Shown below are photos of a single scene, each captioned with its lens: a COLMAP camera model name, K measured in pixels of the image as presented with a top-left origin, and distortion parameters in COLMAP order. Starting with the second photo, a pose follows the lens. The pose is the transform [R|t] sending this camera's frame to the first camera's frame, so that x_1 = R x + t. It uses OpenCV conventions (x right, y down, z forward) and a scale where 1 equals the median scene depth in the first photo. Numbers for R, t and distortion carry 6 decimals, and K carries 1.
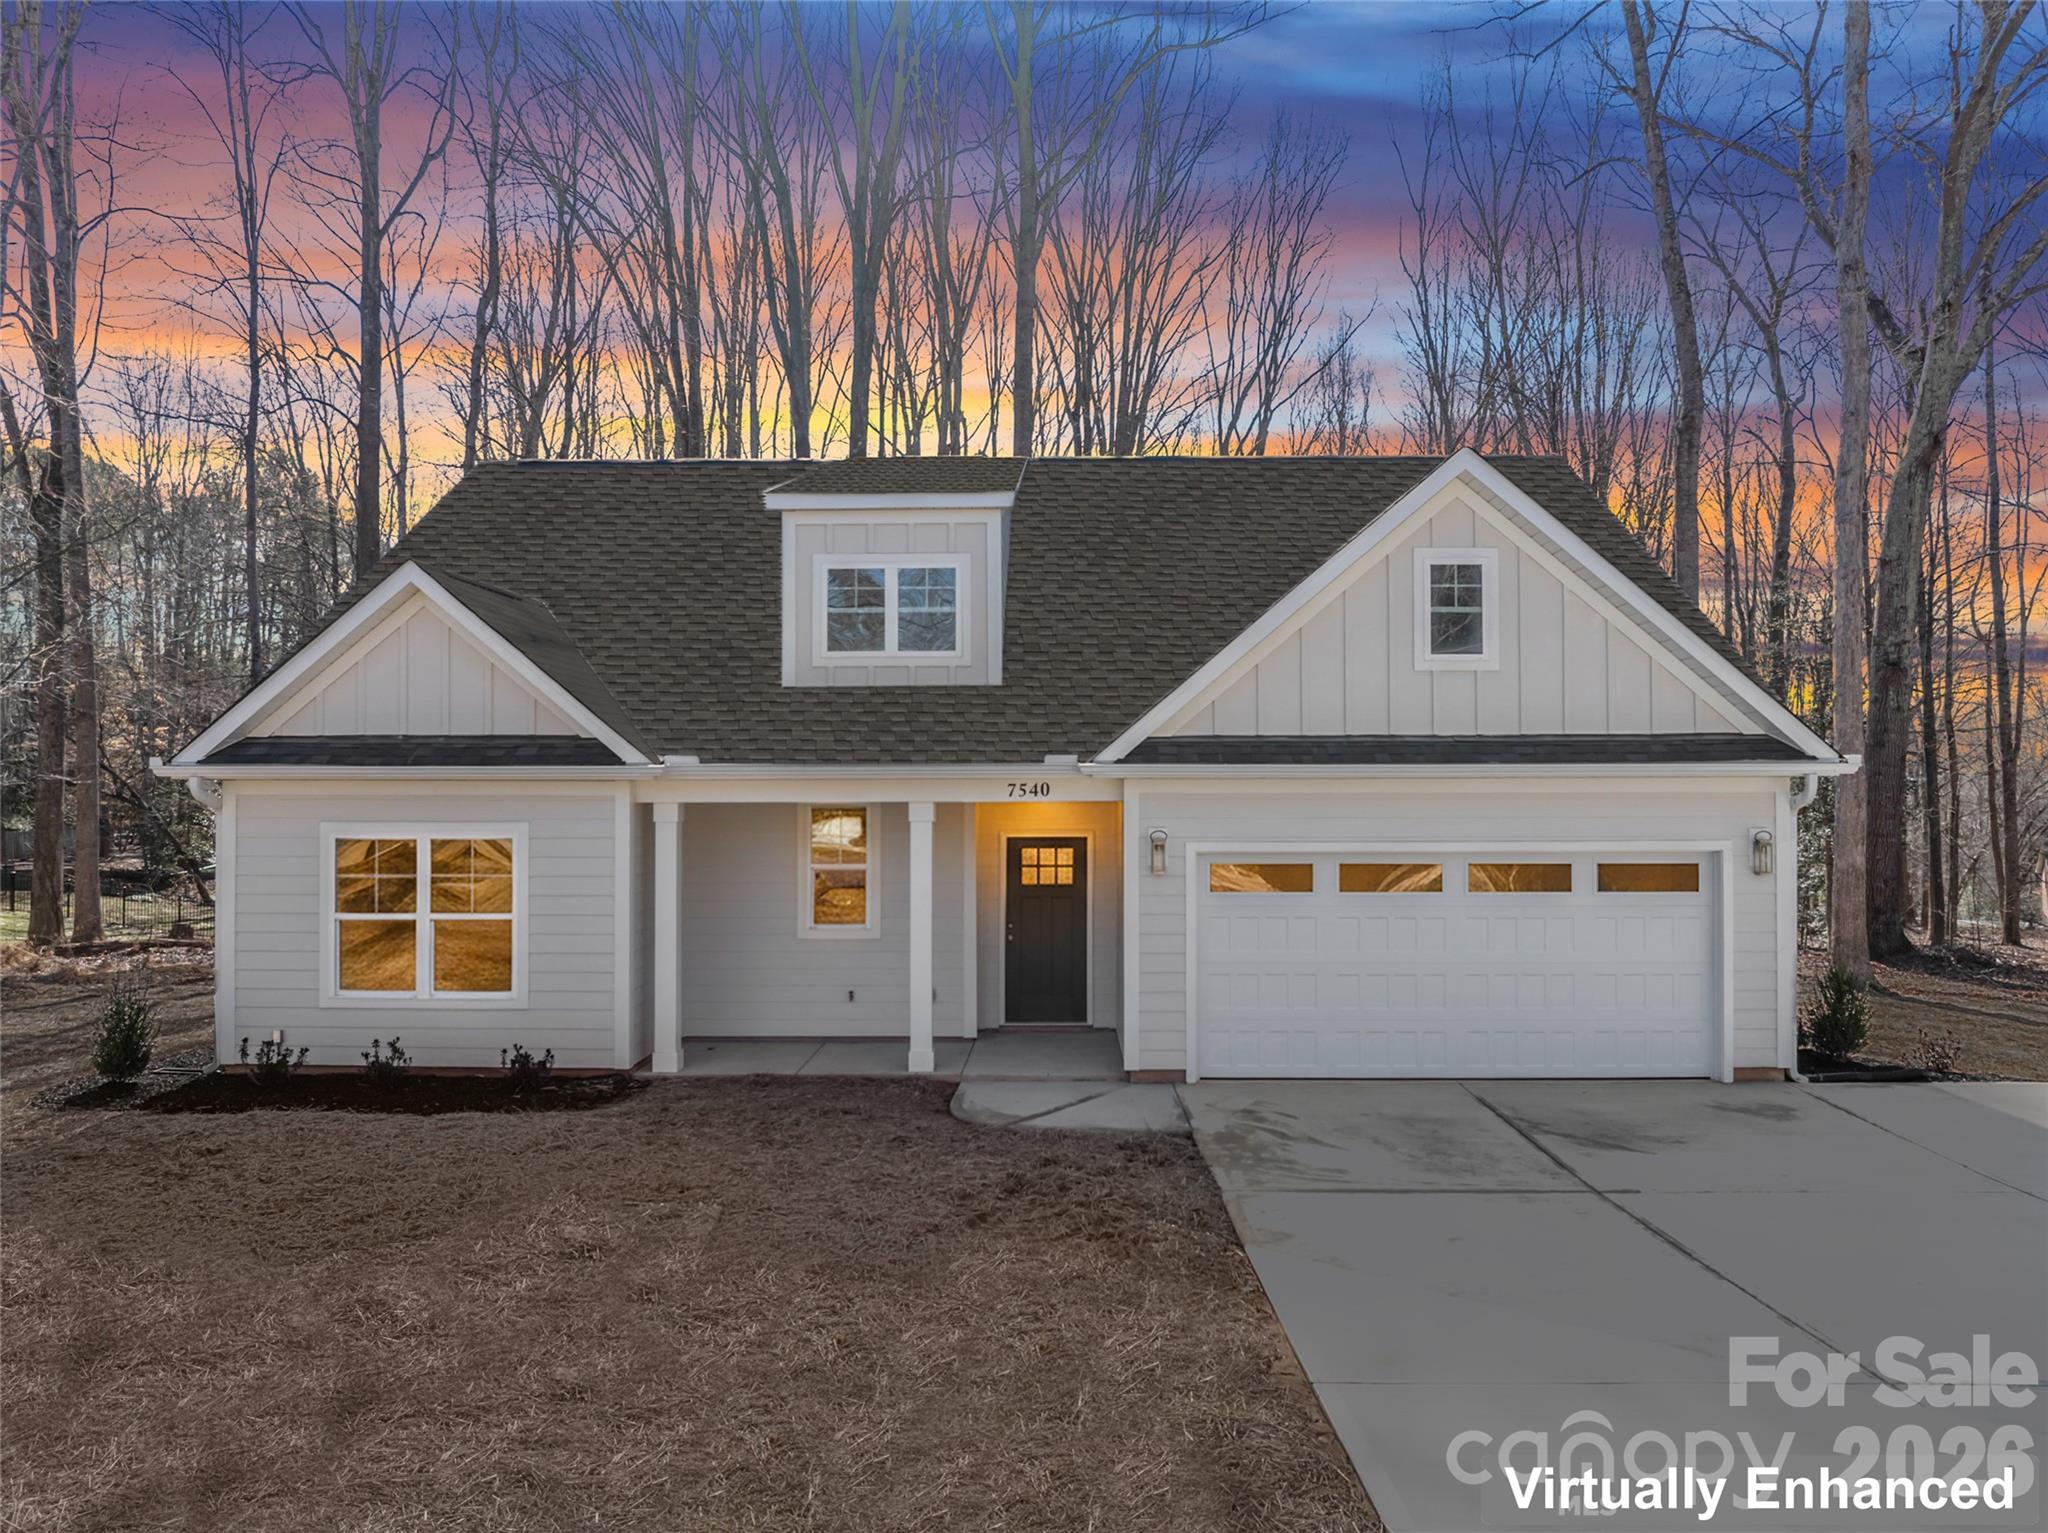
lens RADIAL K [[1457.3, 0, 1024.0], [0, 1457.3, 766.5], [0, 0, 1]] dist [-0.044778, -0.002848]
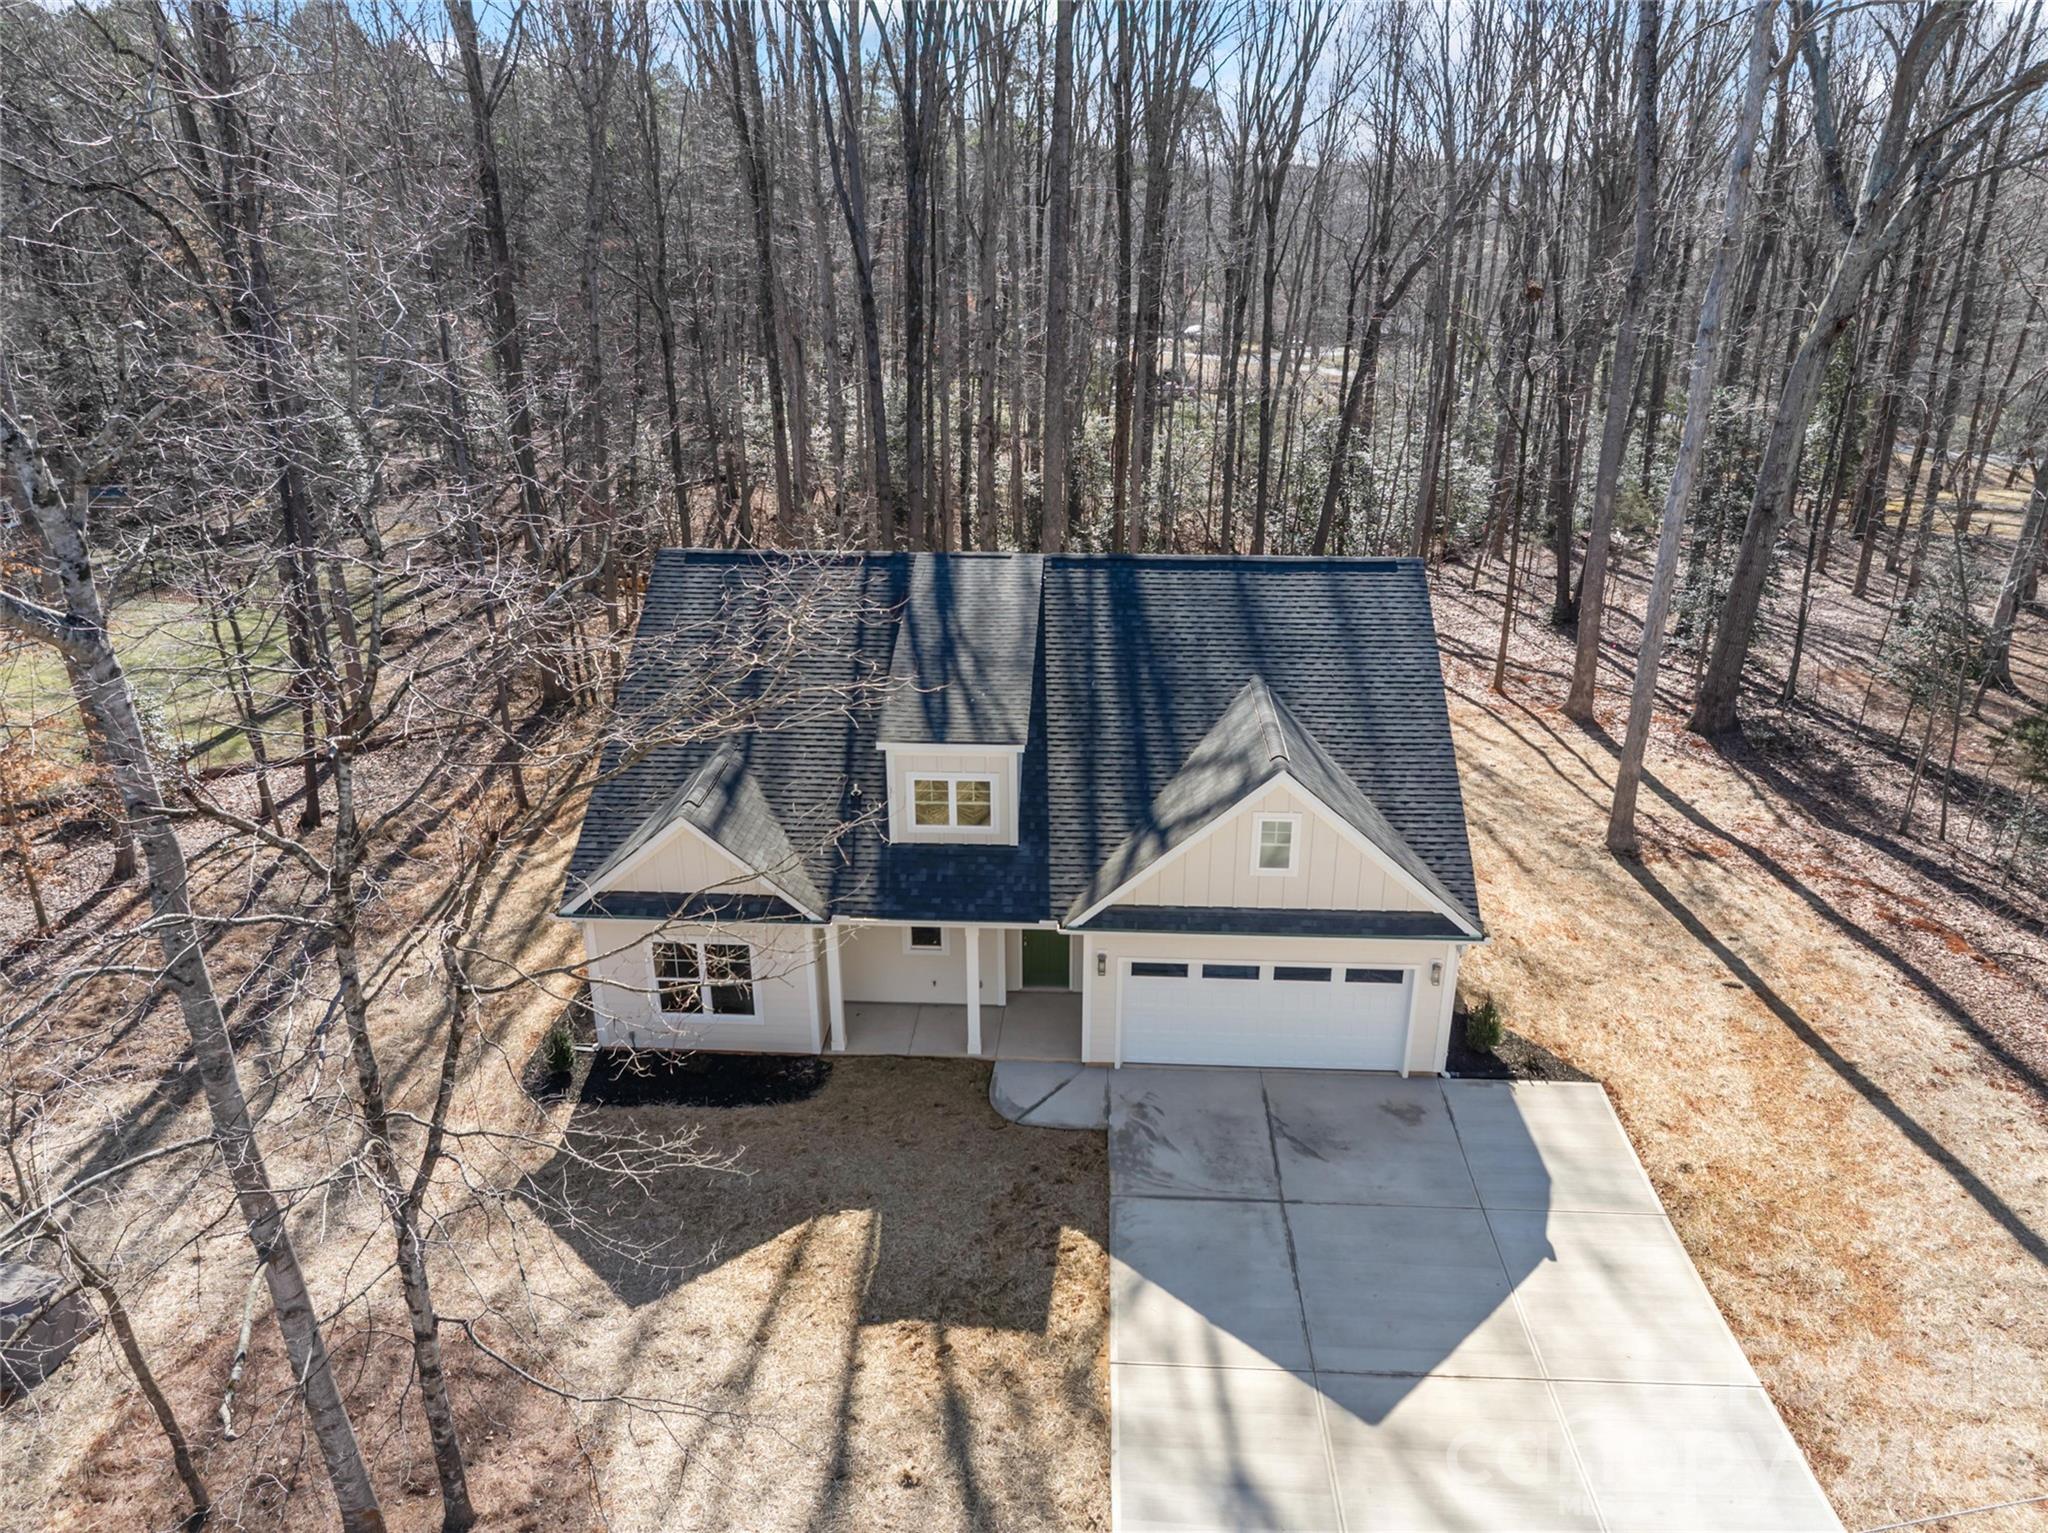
lens RADIAL K [[1457.3, 0, 1024.0], [0, 1457.3, 766.5], [0, 0, 1]] dist [-0.044778, -0.002848]
pose [[0.999283, 0.013936, -0.035206, 0.055064], [0.001253, 0.917123, 0.398602, -0.891560], [0.037843, -0.398361, 0.916448, -0.577559]]
